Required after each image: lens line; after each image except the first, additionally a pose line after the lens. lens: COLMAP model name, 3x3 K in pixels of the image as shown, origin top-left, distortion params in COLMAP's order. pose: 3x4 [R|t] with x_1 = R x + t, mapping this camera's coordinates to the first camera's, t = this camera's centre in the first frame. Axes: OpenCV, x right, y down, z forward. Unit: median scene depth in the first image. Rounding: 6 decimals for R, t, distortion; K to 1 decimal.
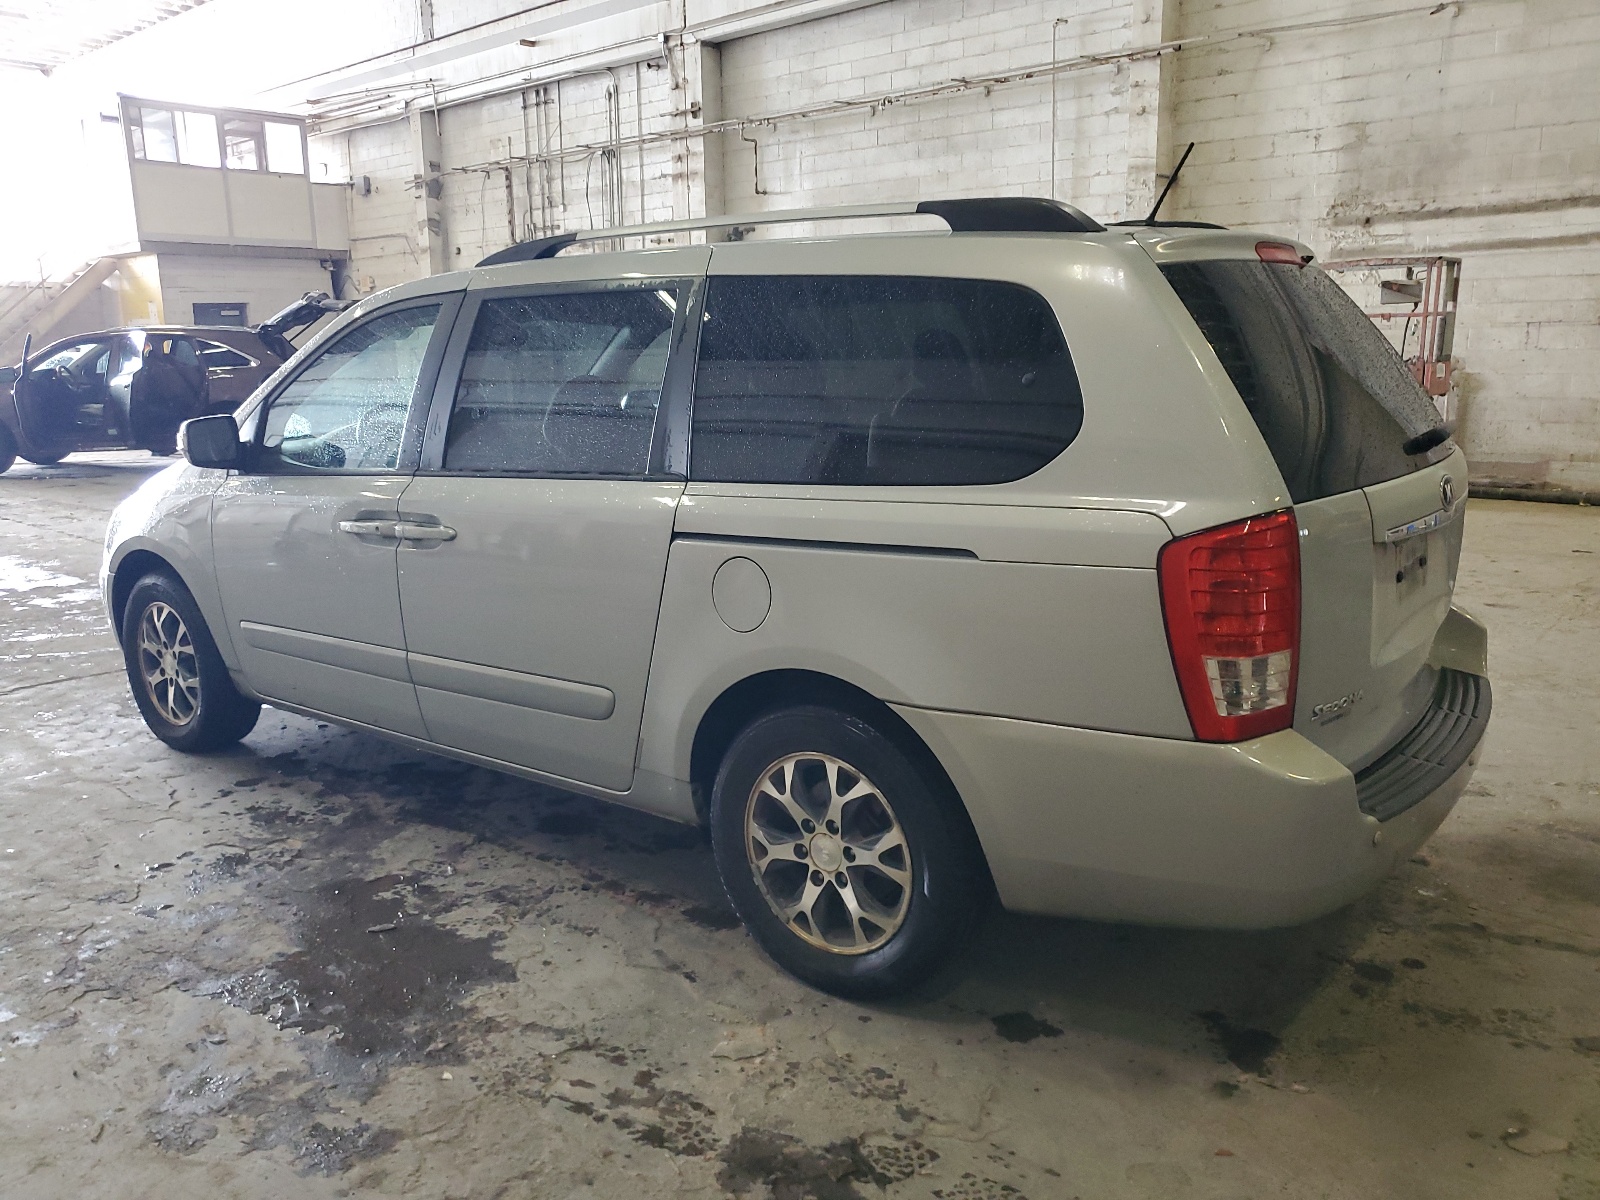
lens RADIAL K [[1245.4, 0, 800.0], [0, 1245.4, 600.0], [0, 0, 1]] dist [0.007229, 0.012114]
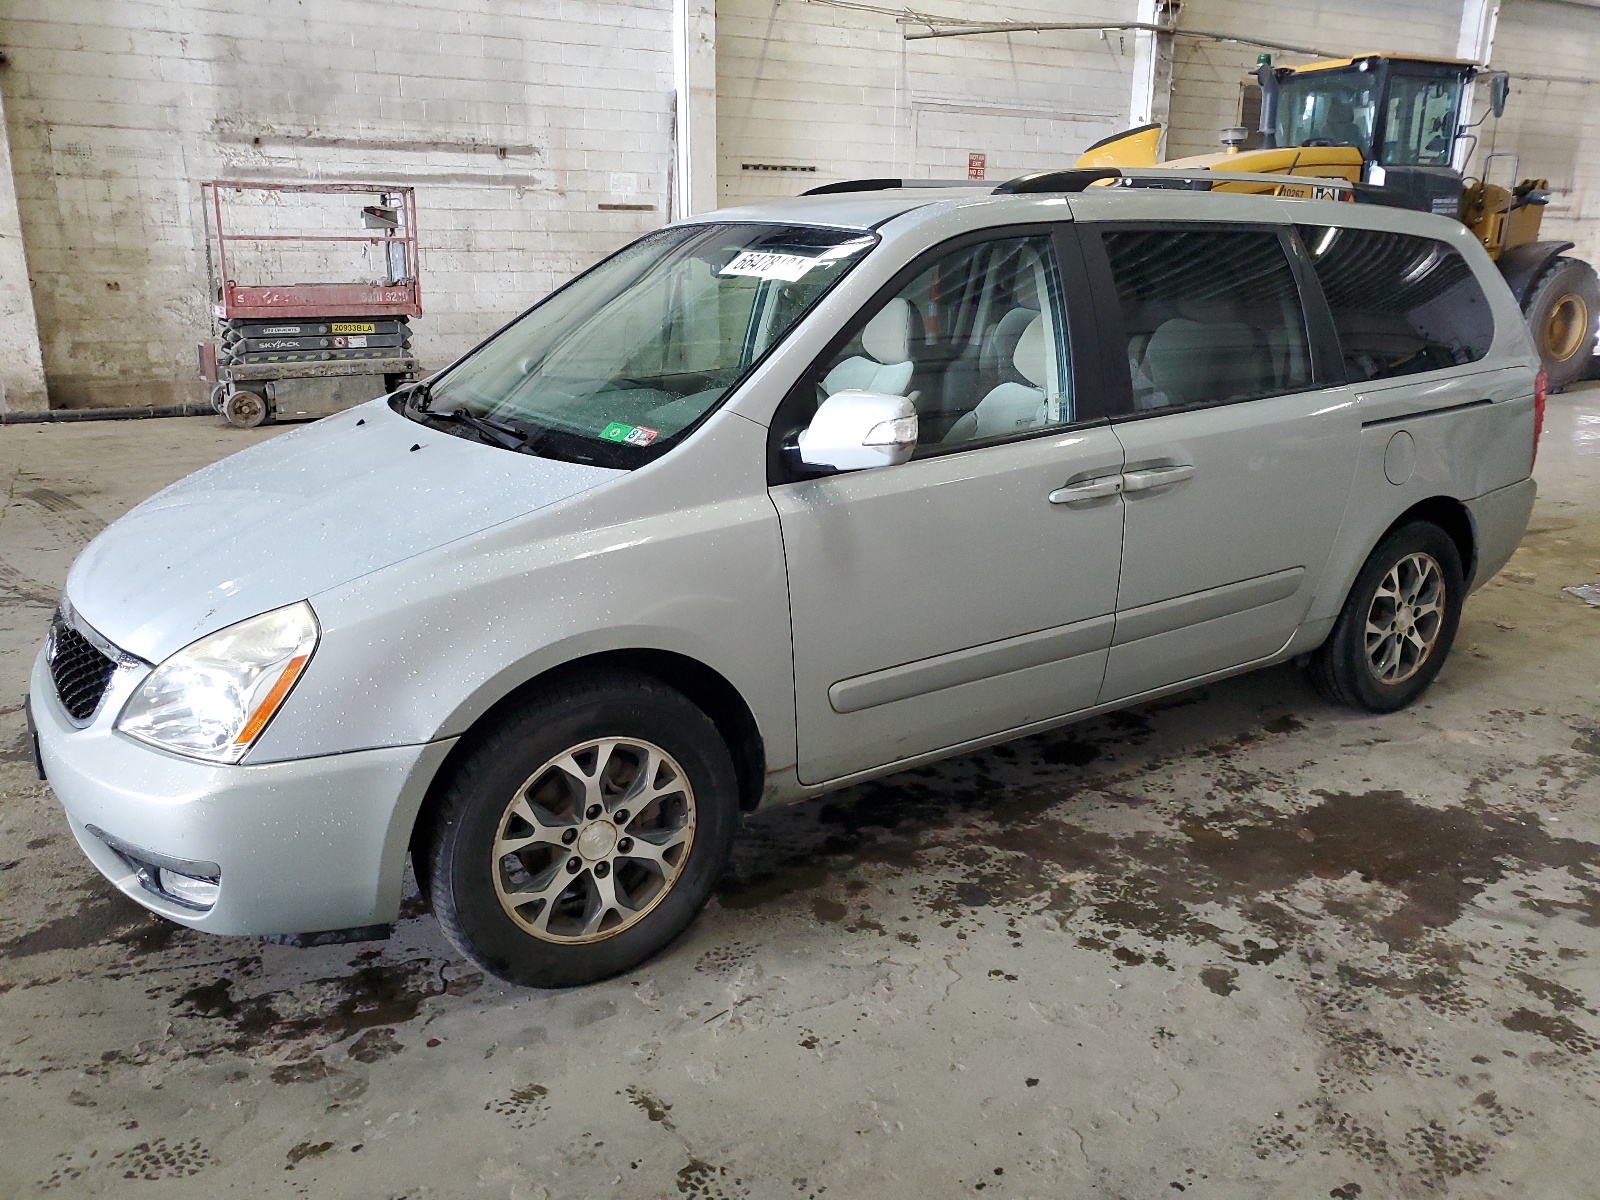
lens RADIAL K [[1206.2, 0, 800.0], [0, 1206.2, 600.0], [0, 0, 1]] dist [-0.012592, 0.035540]
pose [[0.329689, -0.246654, 0.911300, -0.429368], [0.179690, 0.964017, 0.195915, -0.066247], [-0.926832, 0.099160, 0.362147, 0.316479]]
